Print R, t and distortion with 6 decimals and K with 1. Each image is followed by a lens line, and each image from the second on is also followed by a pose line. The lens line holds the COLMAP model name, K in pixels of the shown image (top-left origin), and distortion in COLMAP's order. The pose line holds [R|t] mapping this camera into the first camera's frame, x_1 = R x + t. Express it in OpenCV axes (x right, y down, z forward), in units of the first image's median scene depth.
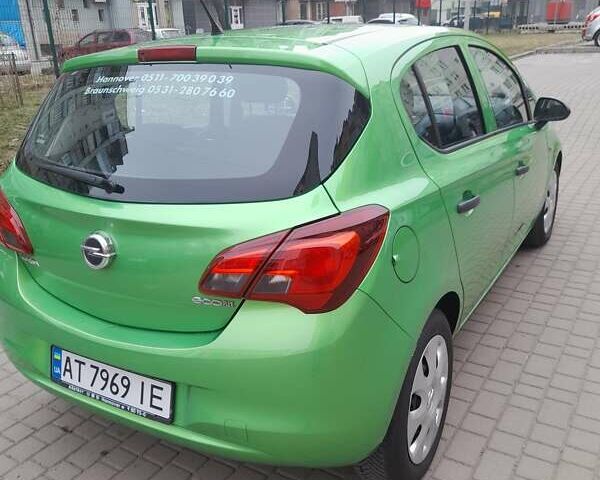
lens RADIAL K [[574.9, 0, 300.0], [0, 574.9, 240.0], [0, 0, 1]] dist [0.038931, 0.006414]
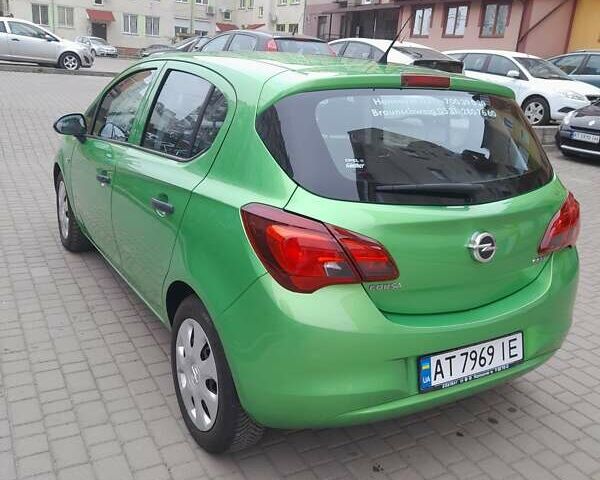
lens RADIAL K [[574.9, 0, 300.0], [0, 574.9, 240.0], [0, 0, 1]] dist [0.038931, 0.006414]
pose [[0.482709, -0.189953, 0.854933, -1.450103], [0.209876, 0.972839, 0.097651, -0.178146], [-0.850261, 0.132293, 0.509465, 0.673002]]
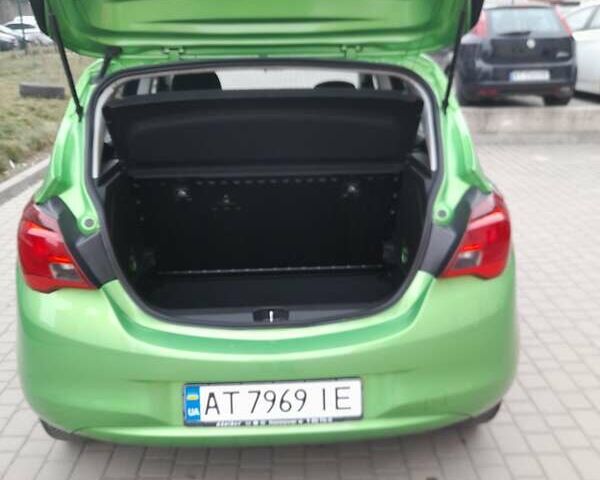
lens RADIAL K [[574.9, 0, 300.0], [0, 574.9, 240.0], [0, 0, 1]] dist [0.038931, 0.006414]
pose [[0.845103, -0.149902, 0.513157, -0.738231], [0.157166, 0.987131, 0.029526, -0.037415], [-0.510979, 0.055698, 0.857787, 0.155713]]
